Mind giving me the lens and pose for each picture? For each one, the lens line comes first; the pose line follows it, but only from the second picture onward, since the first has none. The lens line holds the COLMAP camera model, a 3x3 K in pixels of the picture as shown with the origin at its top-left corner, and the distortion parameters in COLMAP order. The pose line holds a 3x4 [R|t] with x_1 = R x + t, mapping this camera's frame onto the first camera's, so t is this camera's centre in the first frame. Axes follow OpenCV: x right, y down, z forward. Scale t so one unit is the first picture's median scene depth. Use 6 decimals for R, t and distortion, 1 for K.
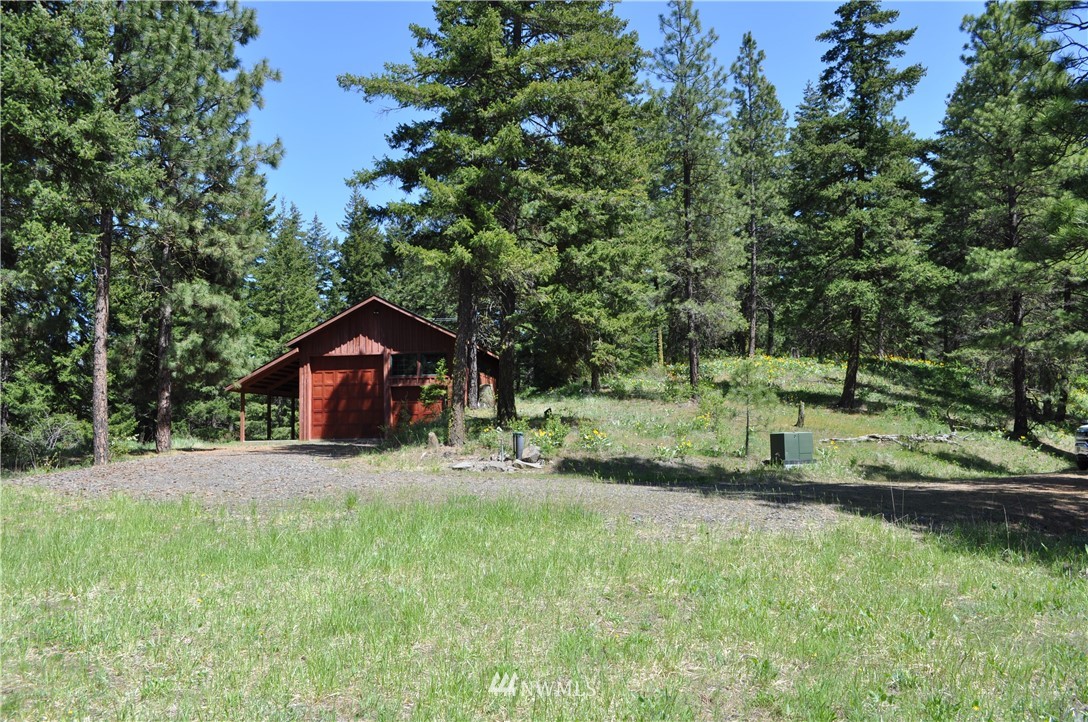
lens RADIAL K [[856.1, 0, 540.4], [0, 856.1, 363.5], [0, 0, 1]] dist [-0.079704, 0.013821]
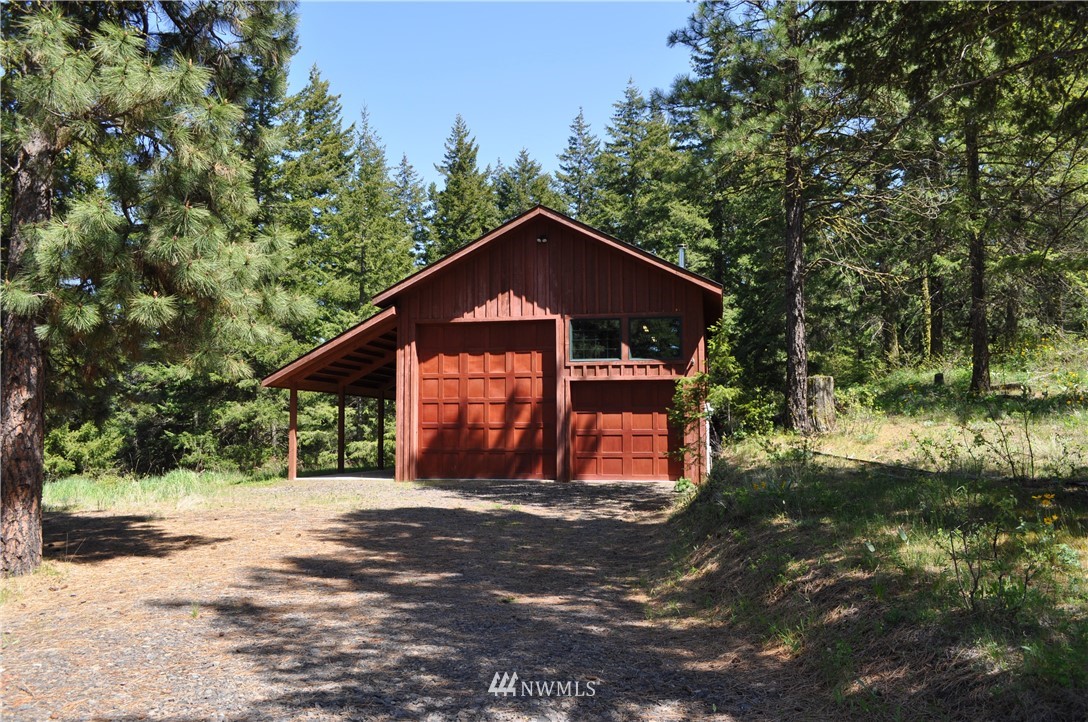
lens RADIAL K [[856.1, 0, 547.0], [0, 856.1, 360.6], [0, 0, 1]] dist [-0.079704, 0.013821]
pose [[0.996980, 0.007434, -0.077296, -0.115798], [-0.007481, 0.999972, -0.000319, 0.011469], [0.077292, 0.000896, 0.997008, 0.370957]]
